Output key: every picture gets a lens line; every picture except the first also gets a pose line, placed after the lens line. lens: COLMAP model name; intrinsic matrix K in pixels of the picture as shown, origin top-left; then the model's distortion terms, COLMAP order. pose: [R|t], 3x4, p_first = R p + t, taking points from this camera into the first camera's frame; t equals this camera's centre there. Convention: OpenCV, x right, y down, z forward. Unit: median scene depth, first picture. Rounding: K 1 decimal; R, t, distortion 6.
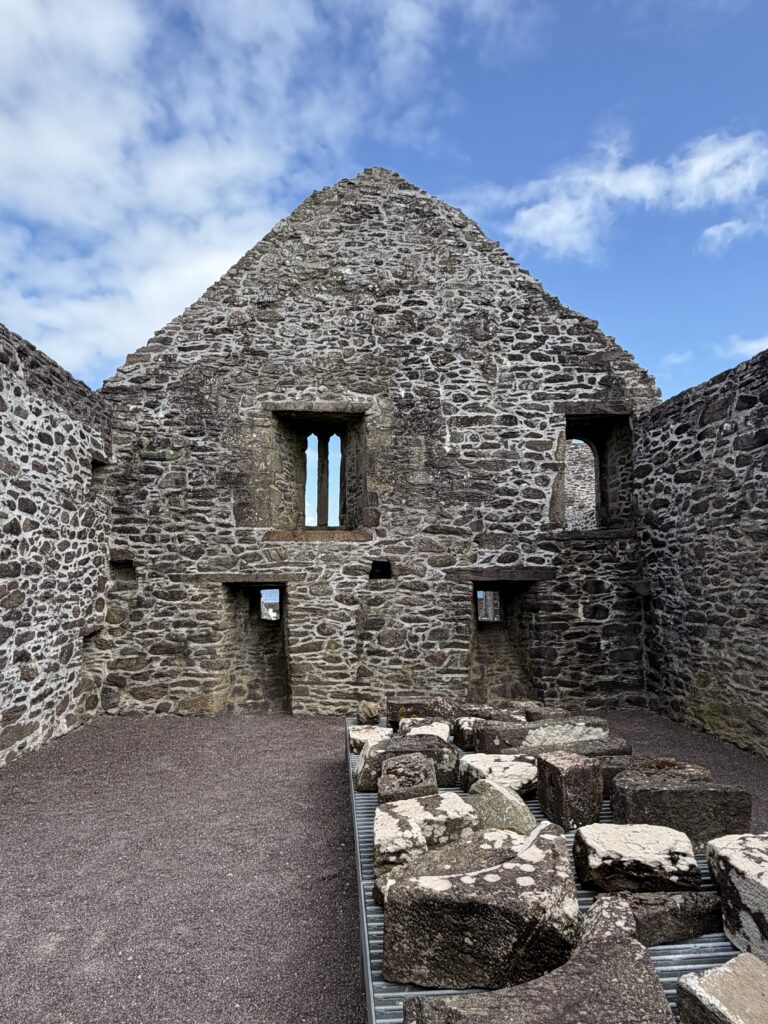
lens RADIAL K [[628.3, 0, 384.3], [0, 628.3, 509.4], [0, 0, 1]] dist [0.010283, 0.000113]
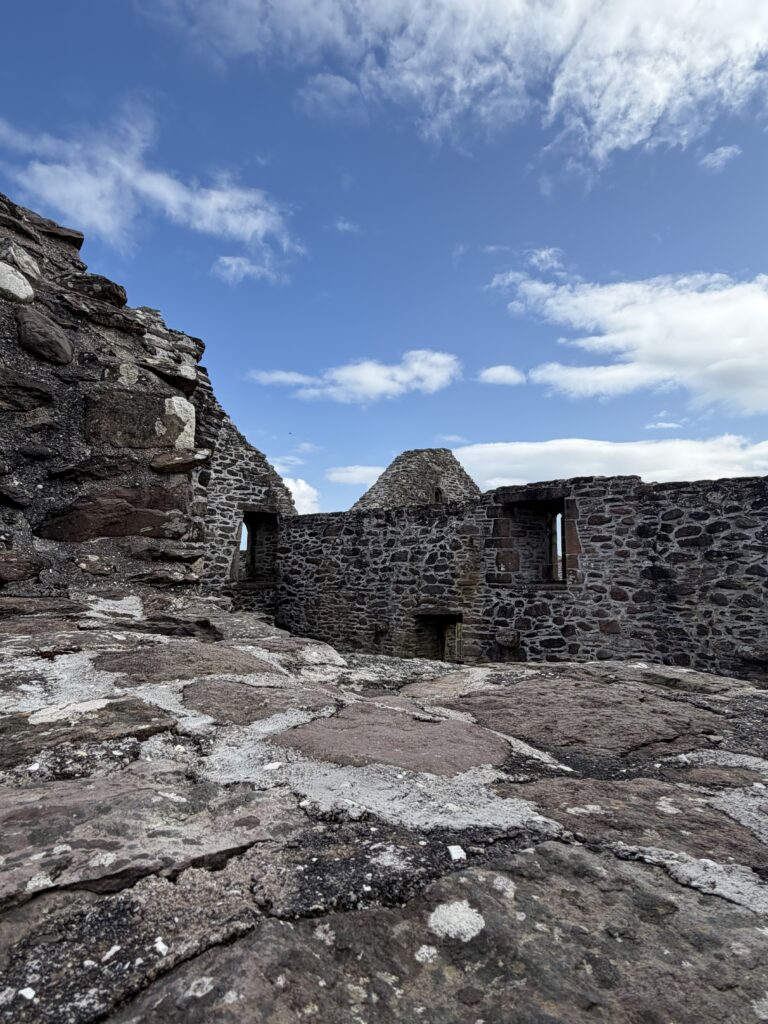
lens RADIAL K [[601.8, 0, 383.2], [0, 601.8, 511.1], [0, 0, 1]] dist [0.000060, 0.000004]
pose [[0.745583, 0.084697, 0.661009, -0.464061], [-0.089409, 0.995636, -0.026726, -0.142097], [-0.660388, -0.039174, 0.749902, -0.387778]]
